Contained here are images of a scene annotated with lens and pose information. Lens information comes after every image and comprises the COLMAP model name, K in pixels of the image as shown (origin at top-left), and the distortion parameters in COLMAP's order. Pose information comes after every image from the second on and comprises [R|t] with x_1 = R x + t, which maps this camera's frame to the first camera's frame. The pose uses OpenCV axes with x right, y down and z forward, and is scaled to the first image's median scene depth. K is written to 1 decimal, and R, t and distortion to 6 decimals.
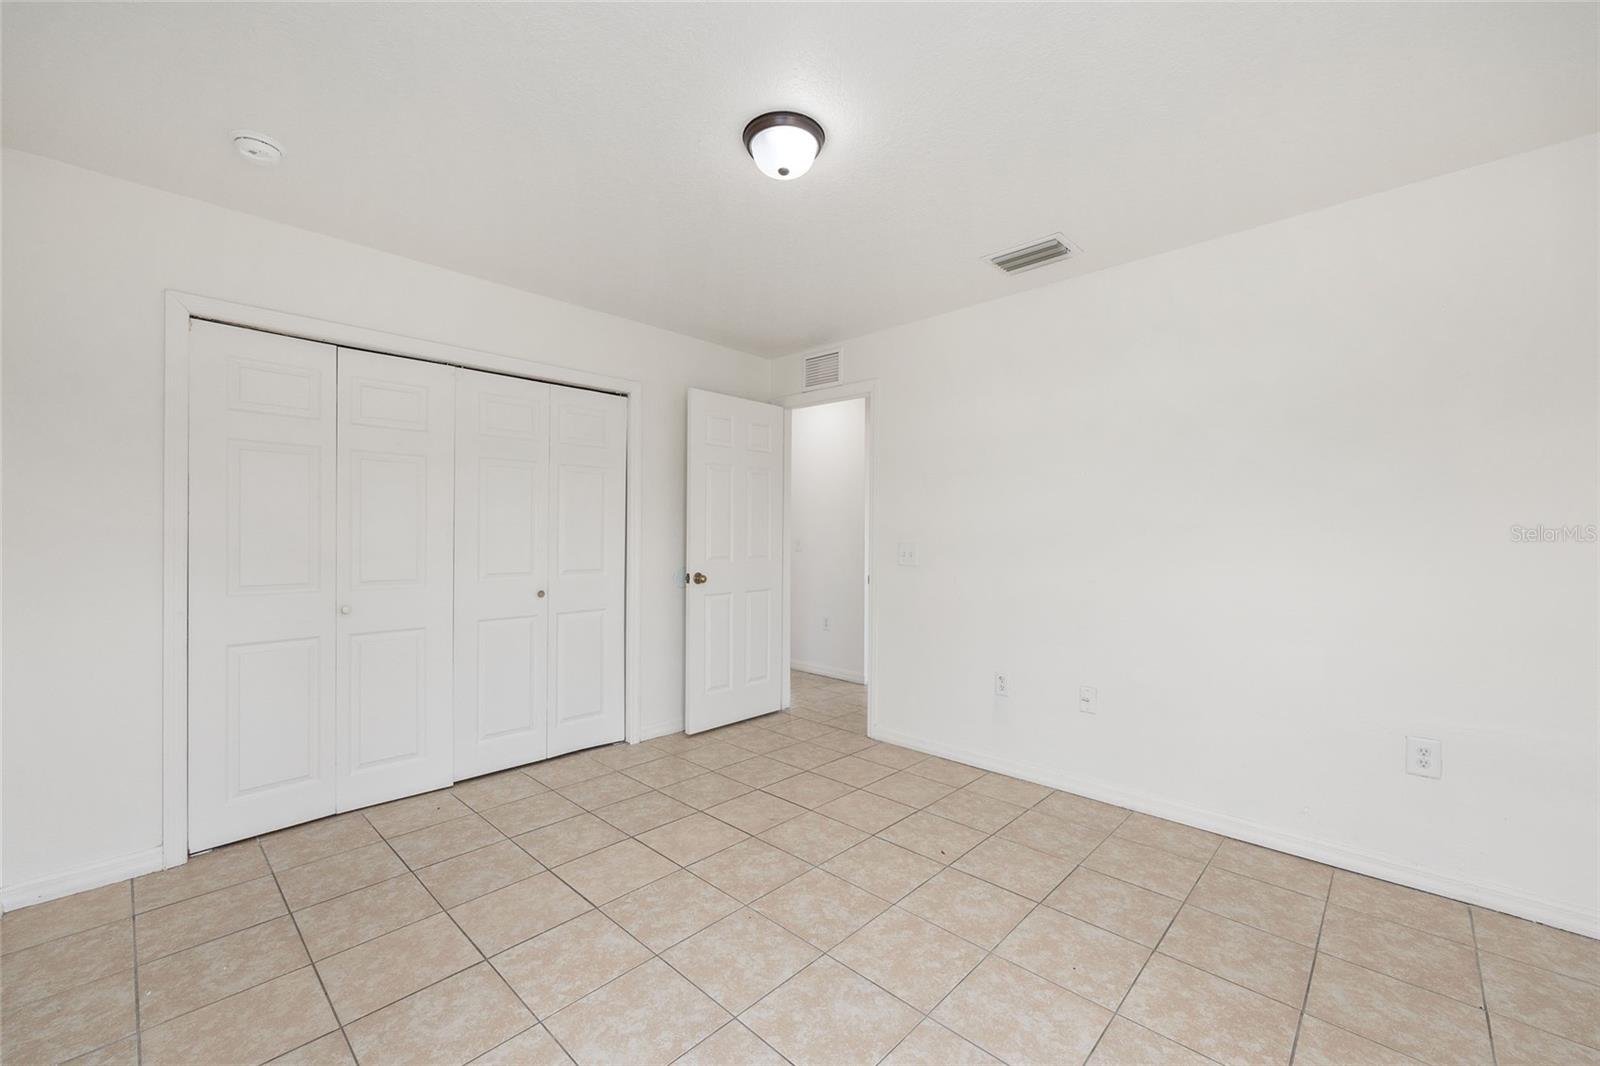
lens RADIAL K [[644.0, 0, 803.0], [0, 644.0, 533.2], [0, 0, 1]] dist [-0.000107, 0.000167]
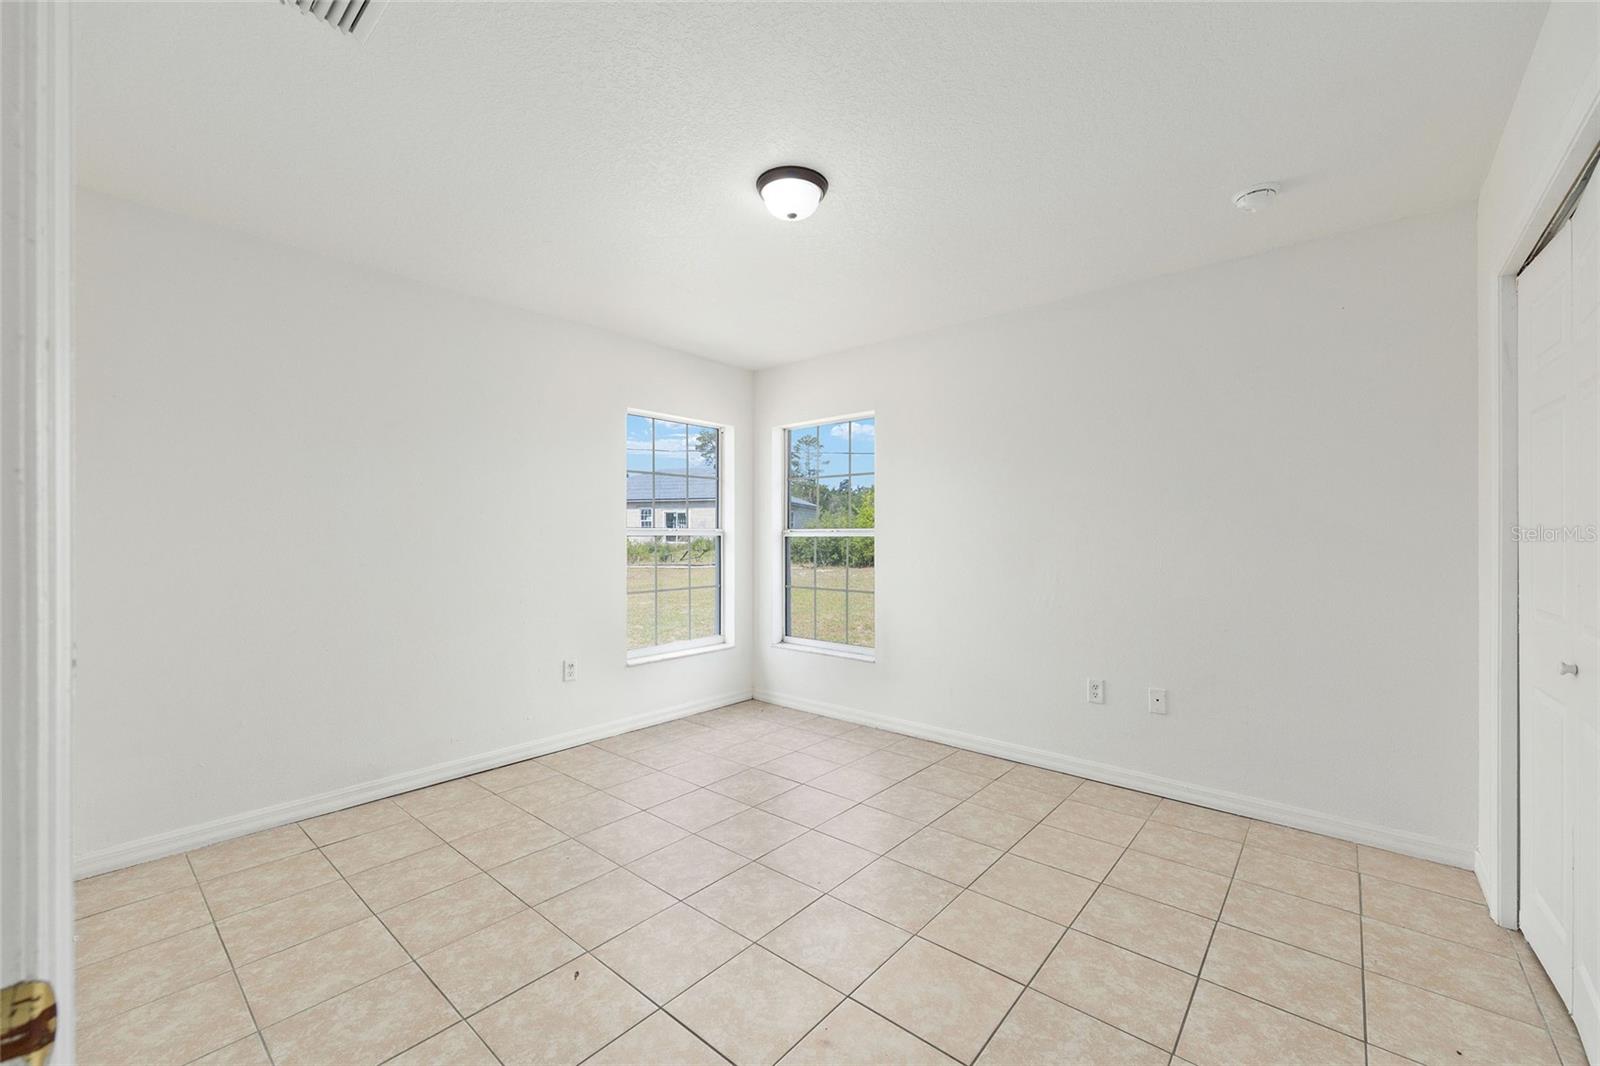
lens RADIAL K [[644.0, 0, 803.0], [0, 644.0, 533.2], [0, 0, 1]] dist [-0.000107, 0.000167]
pose [[-0.998691, -0.005962, -0.050794, 0.004734], [-0.005546, 0.999950, -0.008335, 0.007453], [0.050841, -0.008043, -0.998674, 1.959431]]
